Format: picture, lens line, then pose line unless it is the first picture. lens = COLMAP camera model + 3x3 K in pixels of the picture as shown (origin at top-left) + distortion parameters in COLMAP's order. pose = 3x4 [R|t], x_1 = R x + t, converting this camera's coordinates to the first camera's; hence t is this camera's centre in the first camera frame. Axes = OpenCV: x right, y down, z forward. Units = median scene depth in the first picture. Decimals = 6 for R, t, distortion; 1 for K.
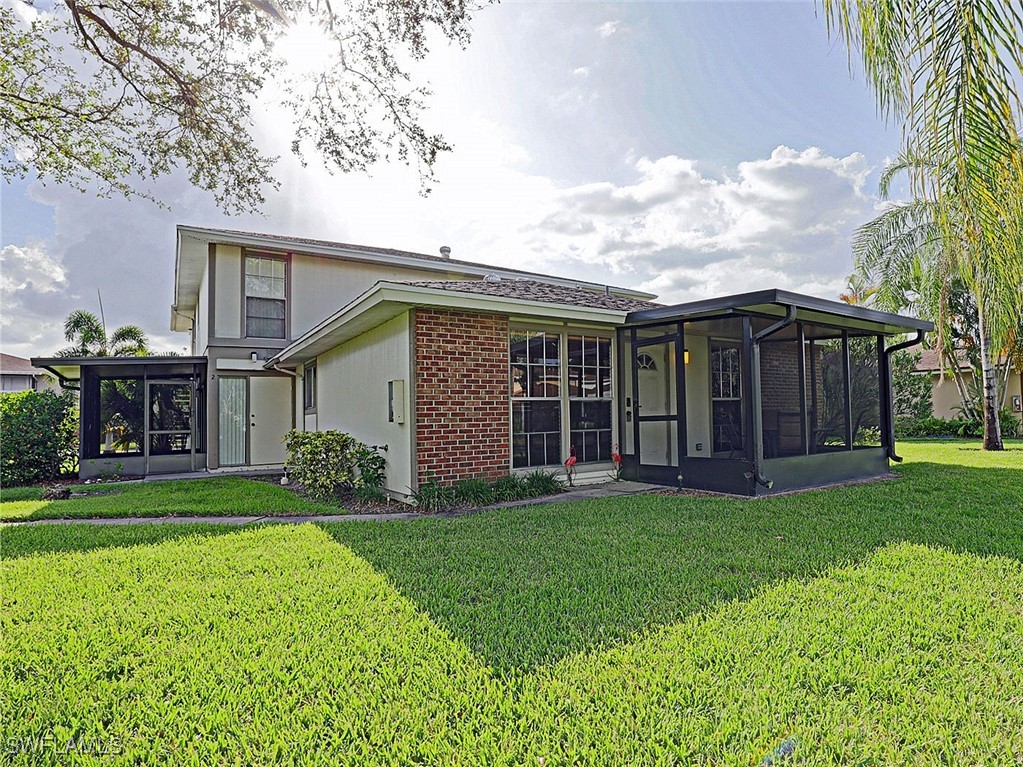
lens RADIAL K [[551.4, 0, 511.2], [0, 551.4, 399.9], [0, 0, 1]] dist [0.067899, 0.000323]
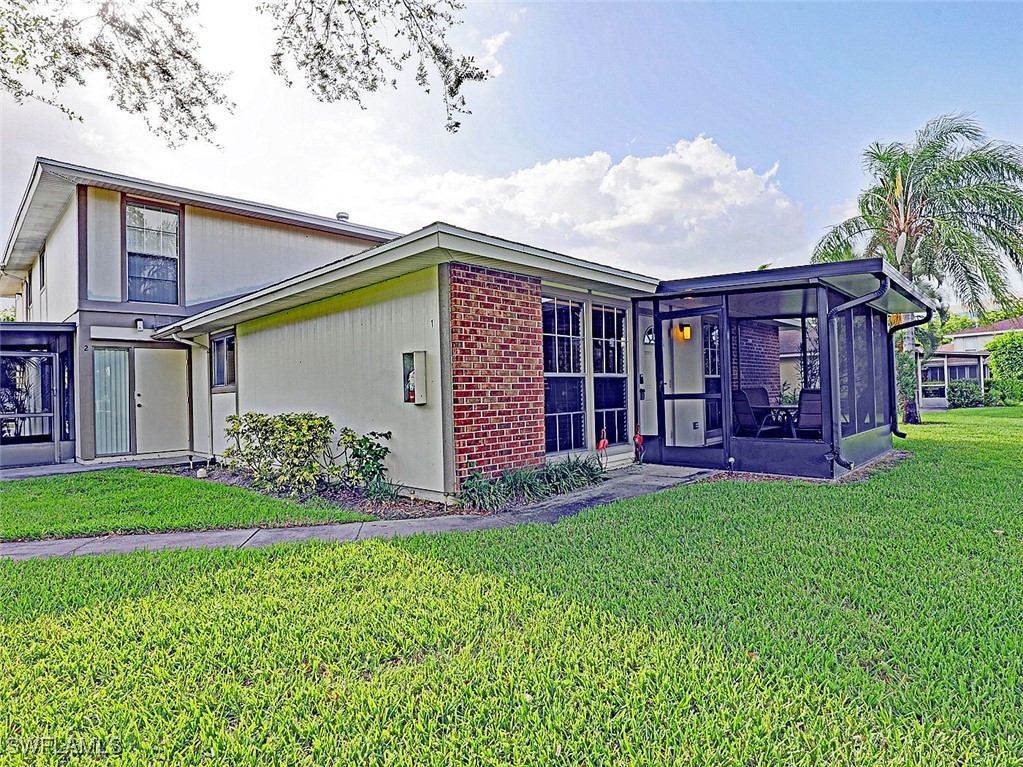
lens RADIAL K [[559.2, 0, 511.5], [0, 559.2, 383.5], [0, 0, 1]] dist [-0.001243, 0.028402]
pose [[0.977744, 0.001026, 0.209798, -0.214671], [-0.003057, 0.999952, 0.009354, 0.003354], [-0.209778, -0.009787, 0.977700, 0.141166]]
